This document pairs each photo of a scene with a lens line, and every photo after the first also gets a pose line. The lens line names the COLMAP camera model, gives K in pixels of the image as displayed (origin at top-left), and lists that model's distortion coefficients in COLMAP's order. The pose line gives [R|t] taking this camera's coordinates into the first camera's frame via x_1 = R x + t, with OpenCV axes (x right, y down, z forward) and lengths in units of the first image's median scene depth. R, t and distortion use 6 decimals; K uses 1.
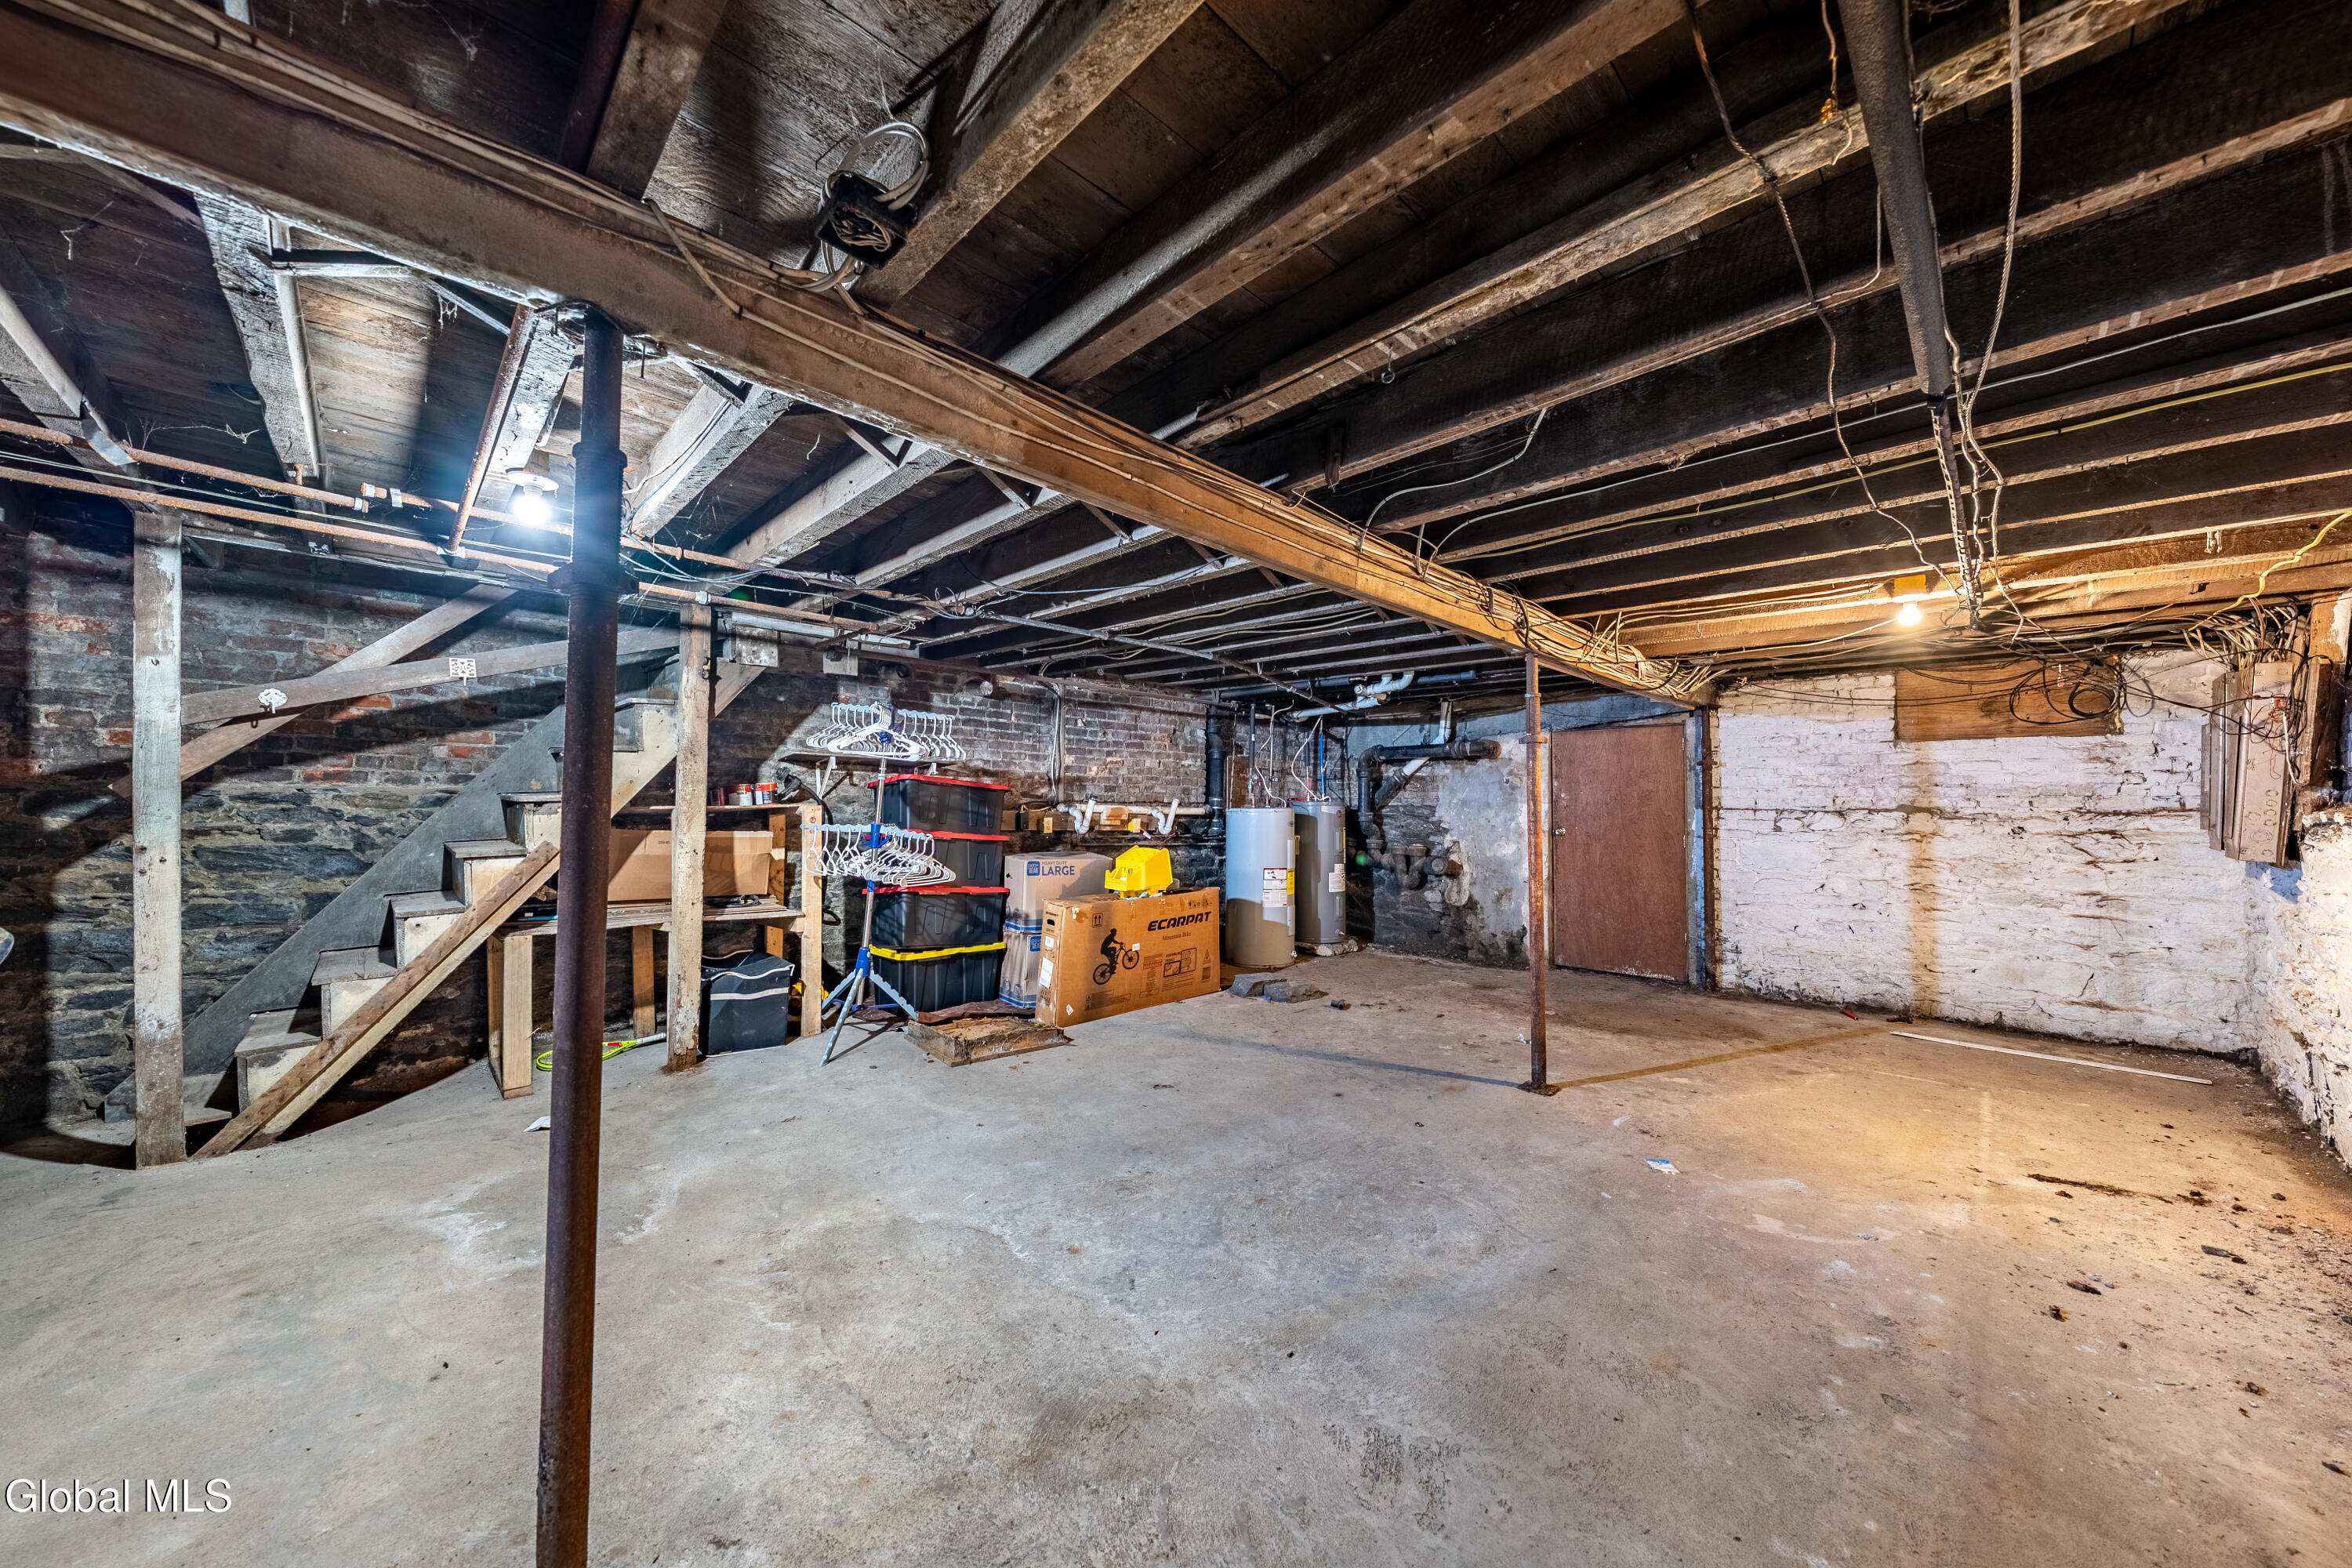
lens RADIAL K [[817.1, 0, 1167.6], [0, 817.1, 791.2], [0, 0, 1]] dist [0.000694, 0.000047]
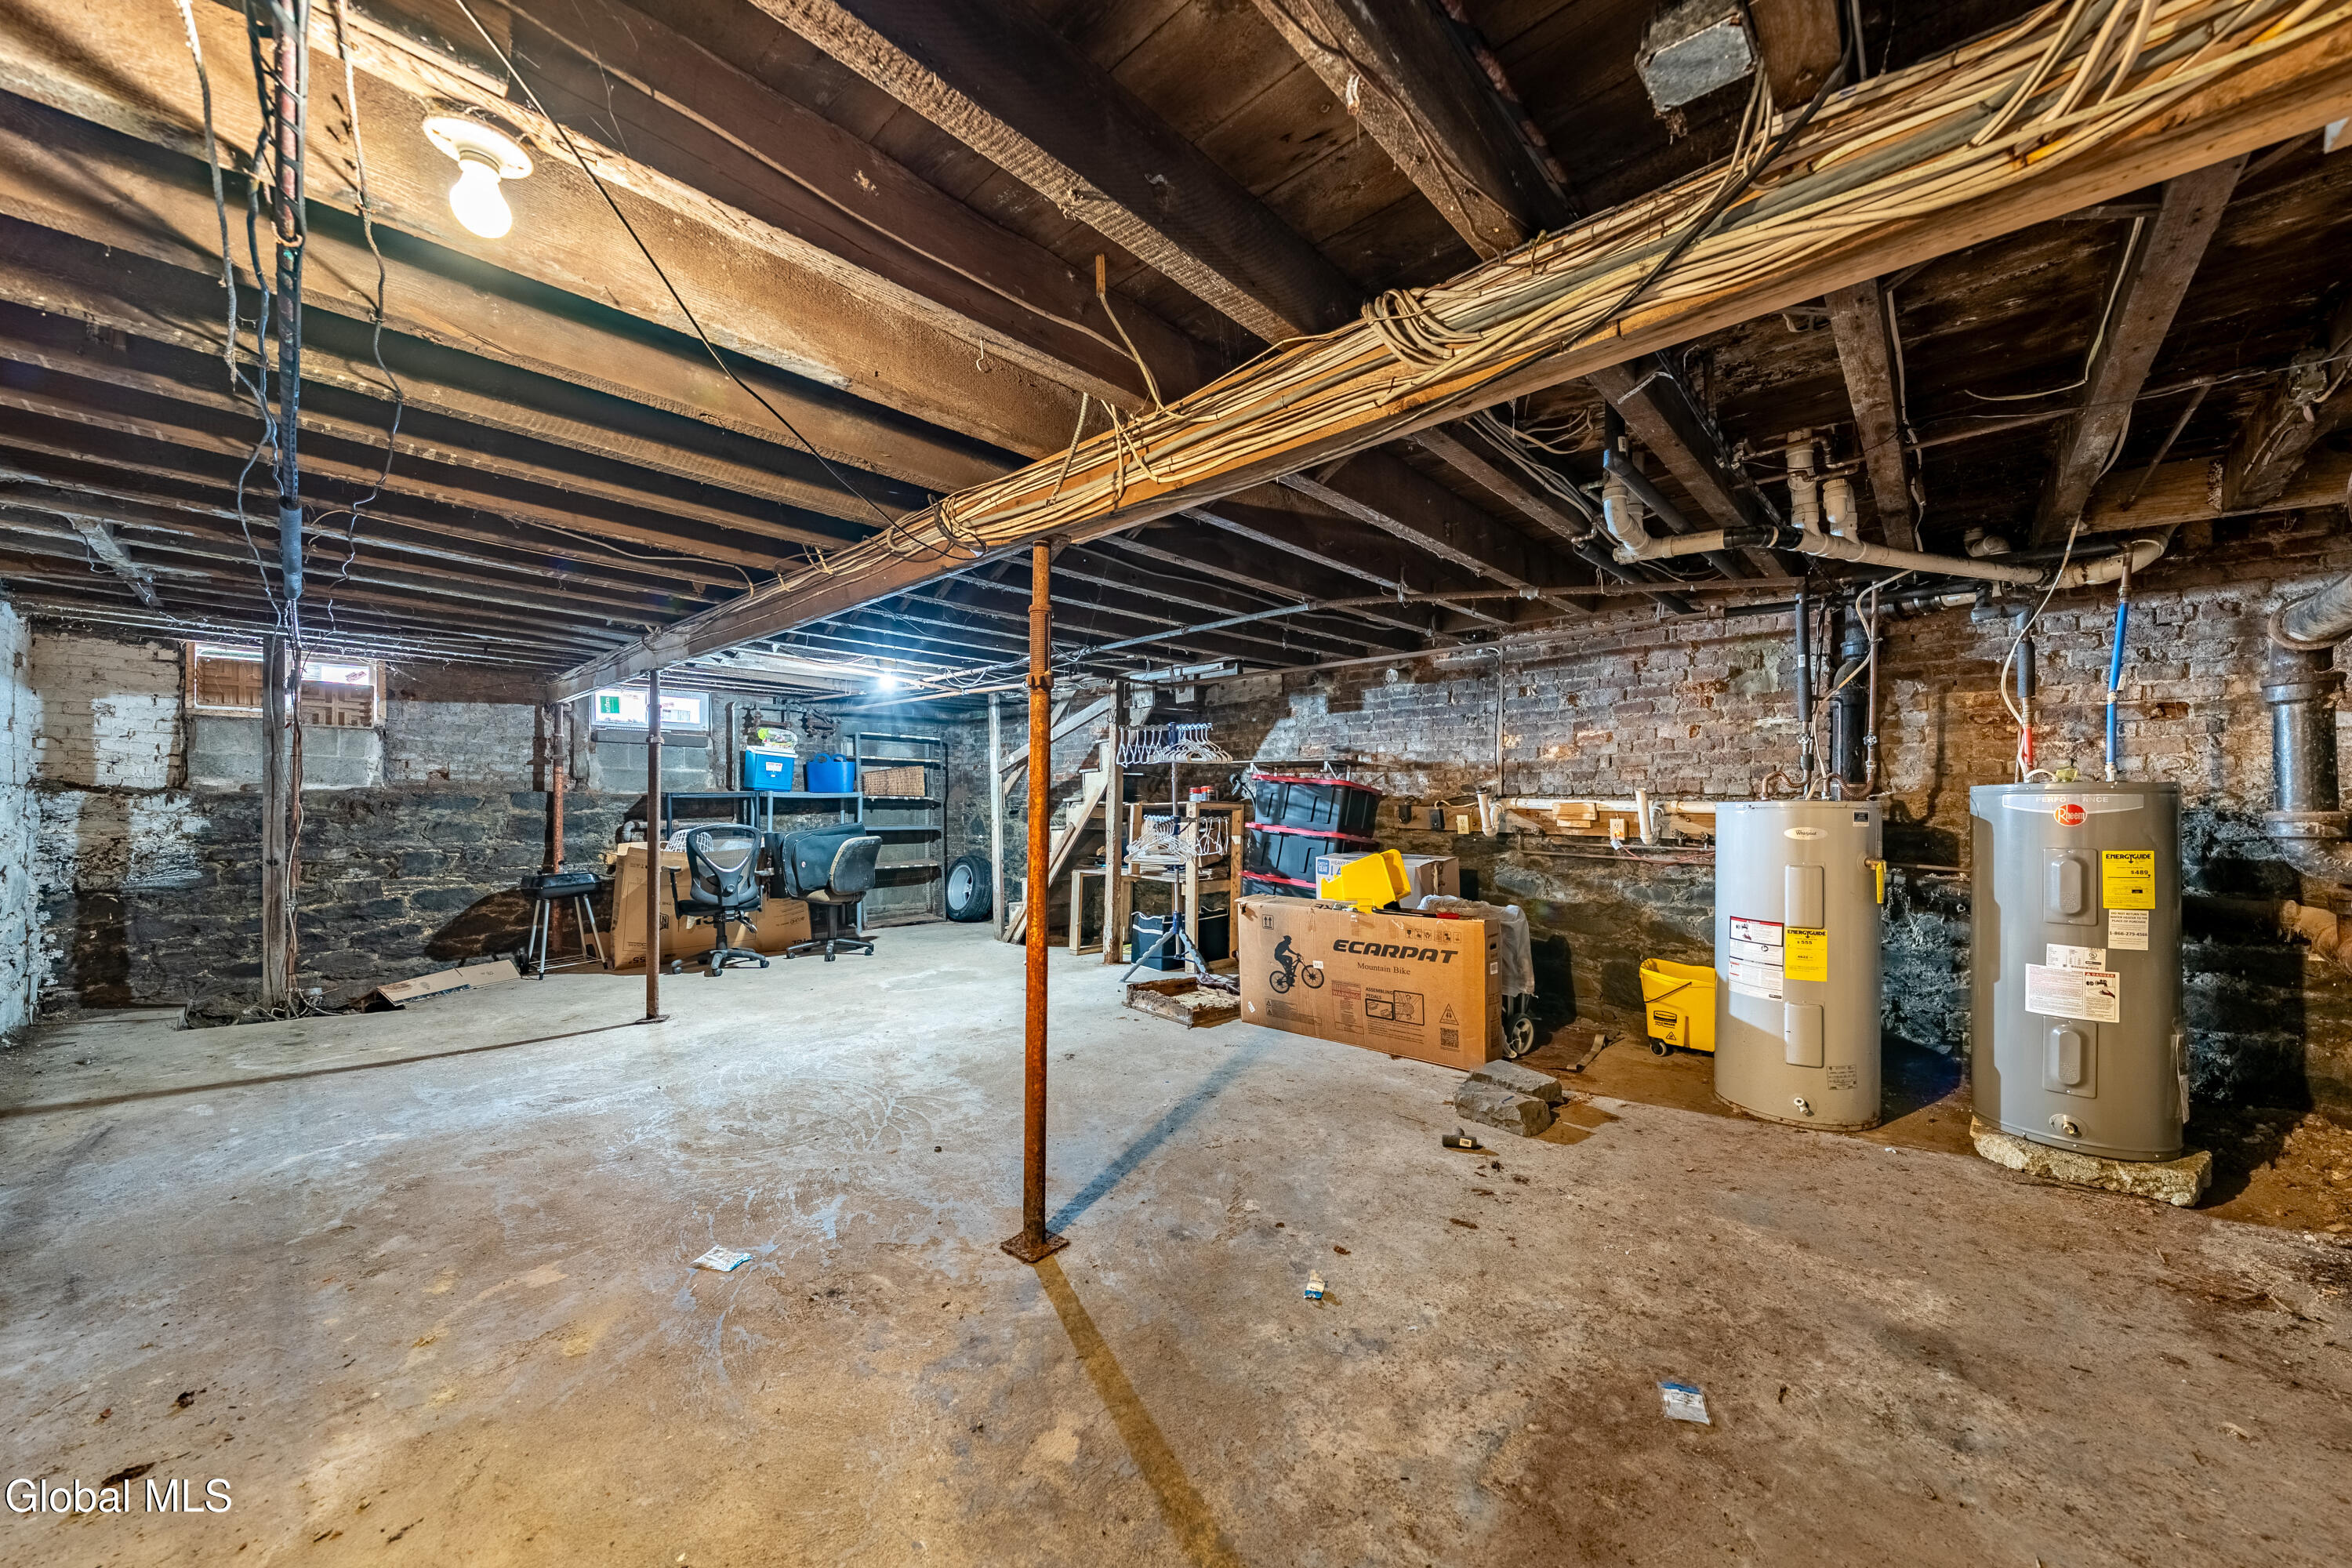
lens RADIAL K [[817.1, 0, 1169.3], [0, 817.1, 804.0], [0, 0, 1]] dist [0.000694, 0.000047]
pose [[0.050737, -0.008988, -0.998672, 0.867537], [0.017279, 0.999818, -0.008121, 0.029372], [0.998563, -0.016844, 0.050883, 0.863767]]
